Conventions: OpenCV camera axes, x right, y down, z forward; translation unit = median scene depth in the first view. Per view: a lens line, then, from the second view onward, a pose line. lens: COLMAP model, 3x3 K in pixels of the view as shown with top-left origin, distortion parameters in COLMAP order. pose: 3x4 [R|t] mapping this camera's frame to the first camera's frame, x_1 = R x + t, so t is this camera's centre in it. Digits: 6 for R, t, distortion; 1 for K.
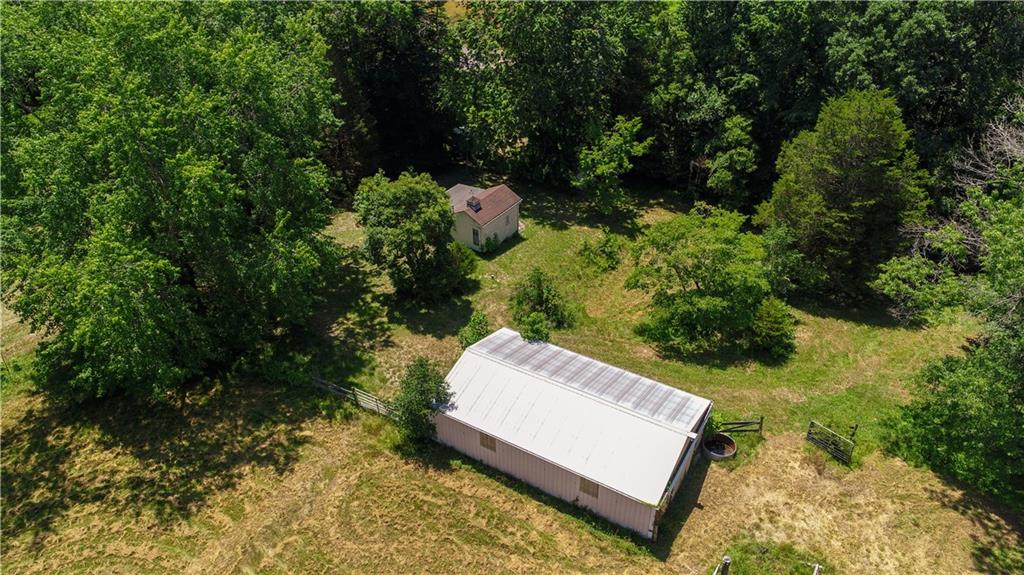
lens RADIAL K [[692.7, 0, 510.0], [0, 692.7, 290.6], [0, 0, 1]] dist [0.006450, -0.002637]
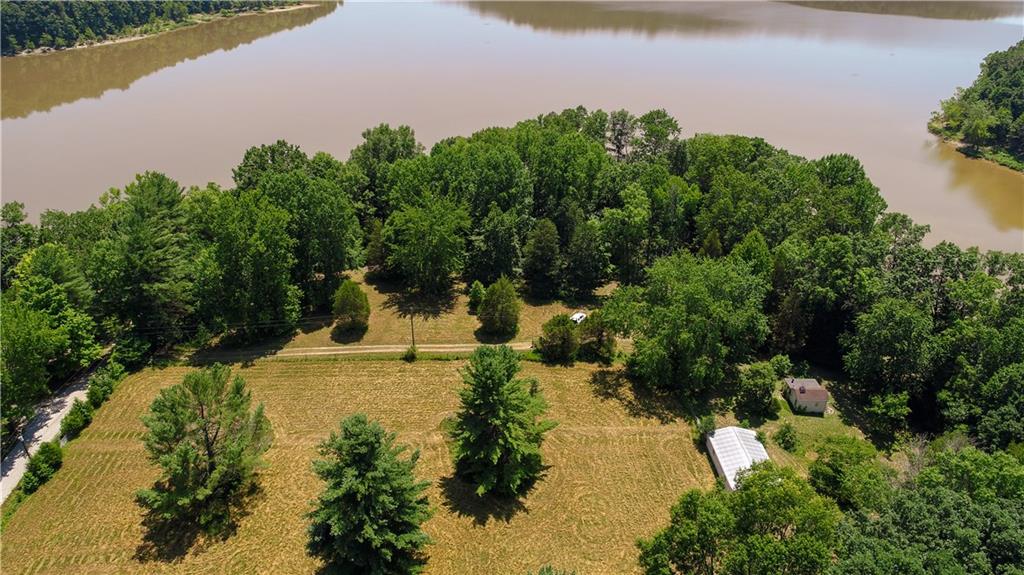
lens RADIAL K [[692.7, 0, 510.5], [0, 692.7, 286.8], [0, 0, 1]] dist [0.006450, -0.002637]
pose [[0.550629, 0.410167, -0.727029, 1.335184], [-0.480507, 0.867930, 0.125739, -0.351346], [0.682584, 0.280107, 0.674995, -1.802090]]
